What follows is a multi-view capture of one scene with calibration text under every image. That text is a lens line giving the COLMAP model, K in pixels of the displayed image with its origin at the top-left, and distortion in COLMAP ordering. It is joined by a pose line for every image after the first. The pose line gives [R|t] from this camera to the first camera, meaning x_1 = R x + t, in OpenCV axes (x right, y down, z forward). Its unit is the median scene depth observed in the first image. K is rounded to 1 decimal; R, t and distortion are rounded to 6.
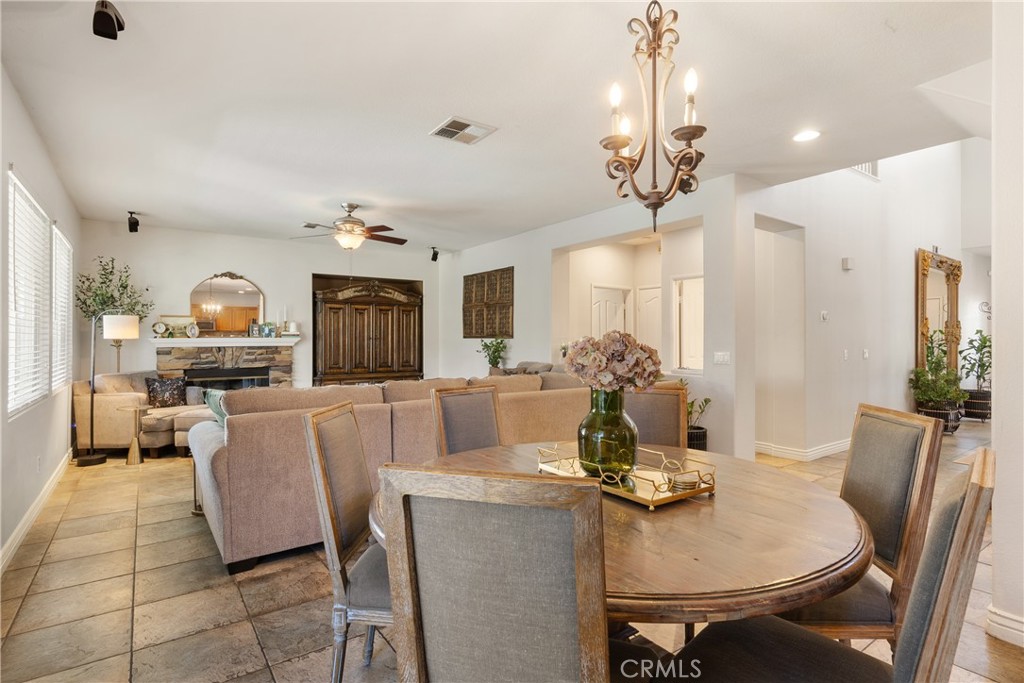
lens RADIAL K [[493.5, 0, 512.5], [0, 493.5, 339.6], [0, 0, 1]] dist [0.001938, 0.000169]
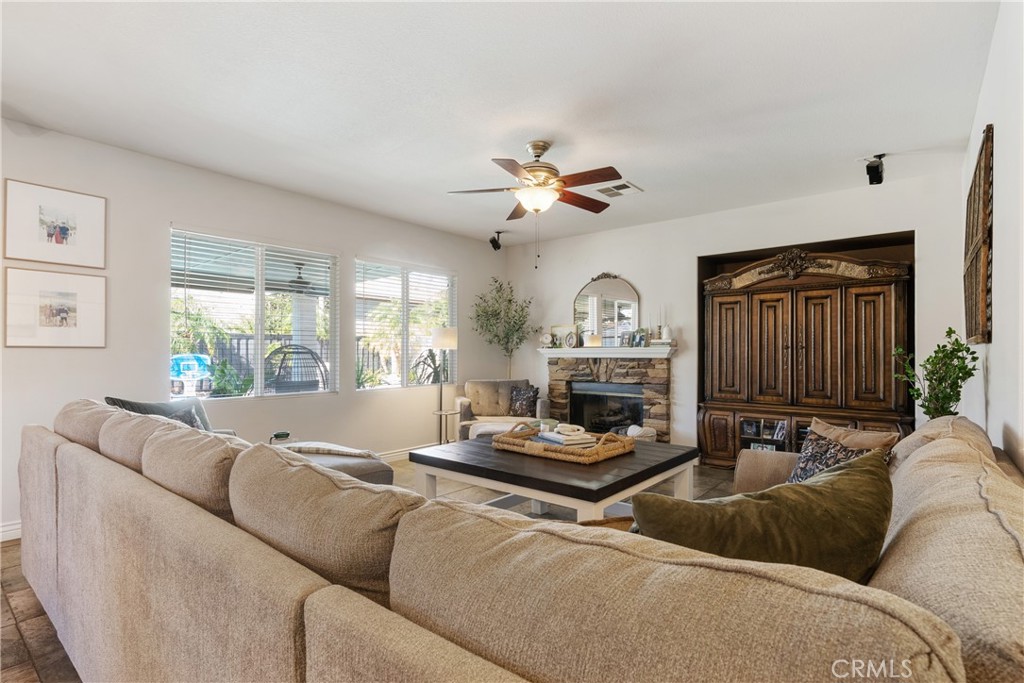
lens RADIAL K [[497.2, 0, 514.4], [0, 497.2, 350.1], [0, 0, 1]] dist [0.000513, 0.000080]
pose [[0.278375, -0.002971, -0.960468, 0.223032], [-0.000036, 0.999995, -0.003103, 0.002964], [0.960473, 0.000899, 0.278373, 0.572696]]
